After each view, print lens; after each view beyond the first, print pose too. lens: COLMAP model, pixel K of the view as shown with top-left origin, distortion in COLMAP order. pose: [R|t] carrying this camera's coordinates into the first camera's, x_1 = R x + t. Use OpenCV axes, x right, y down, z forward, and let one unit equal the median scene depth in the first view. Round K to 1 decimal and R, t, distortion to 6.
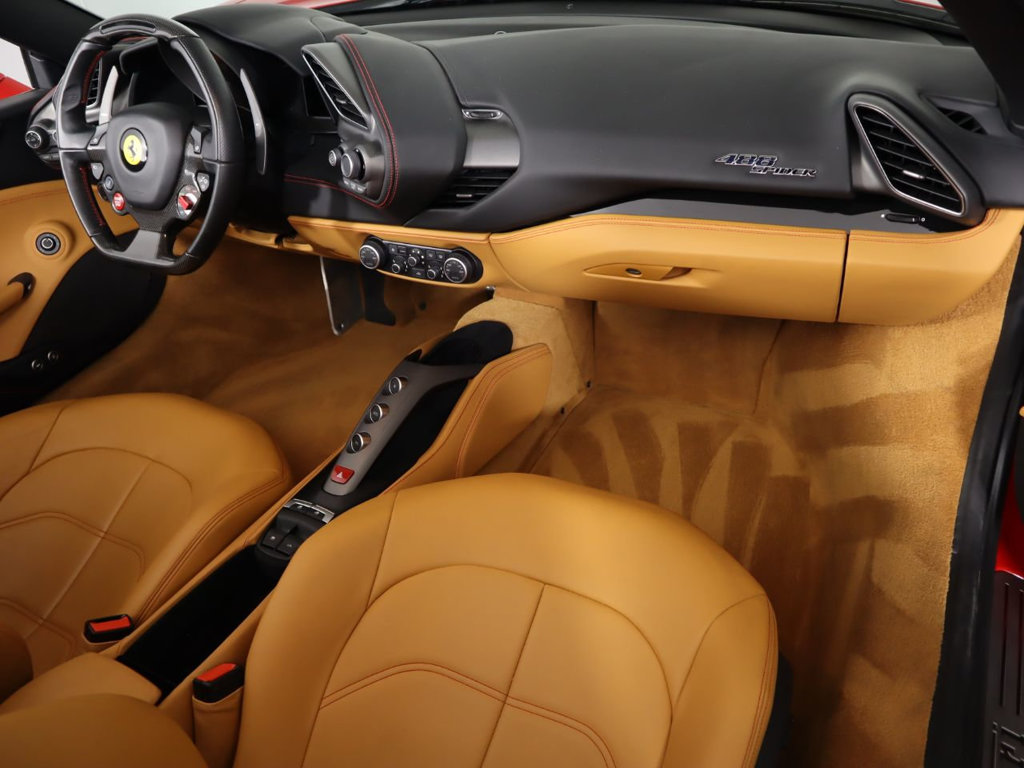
lens RADIAL K [[791.0, 0, 502.1], [0, 791.0, 380.5], [0, 0, 1]] dist [-0.112780, 0.077674]
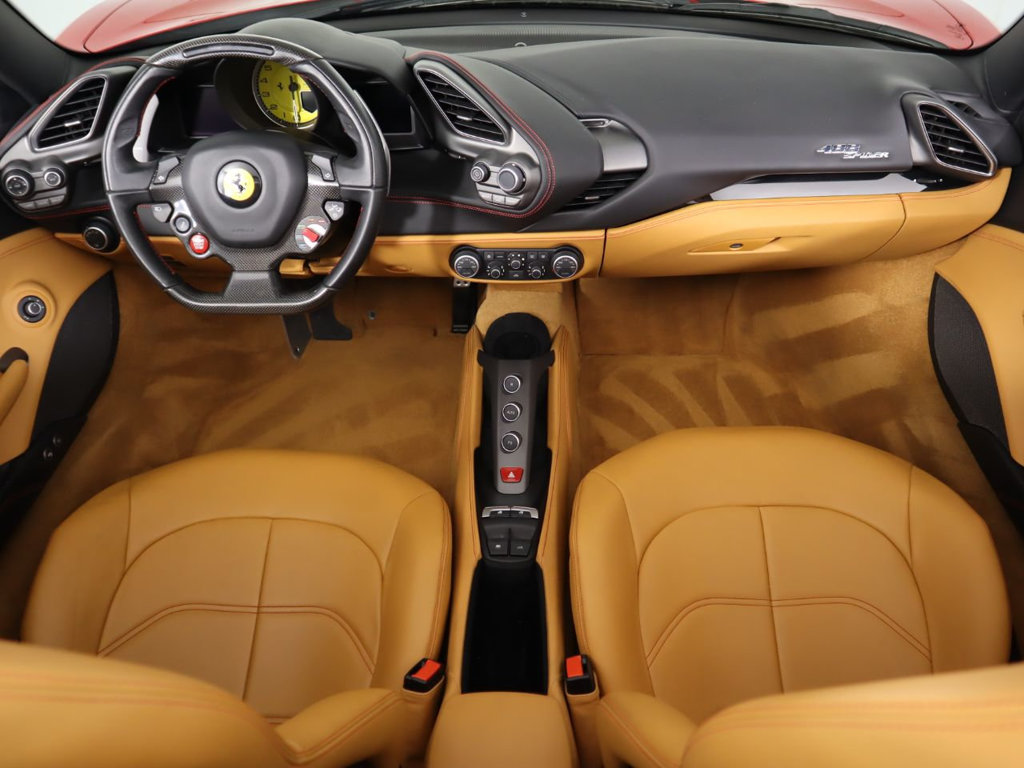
lens RADIAL K [[791.0, 0, 503.5], [0, 791.0, 379.4], [0, 0, 1]] dist [-0.112780, 0.077674]
pose [[0.892998, -0.199046, 0.403652, -0.610452], [0.191986, 0.979661, 0.058355, -0.067012], [-0.407058, 0.025384, 0.913050, 0.041175]]
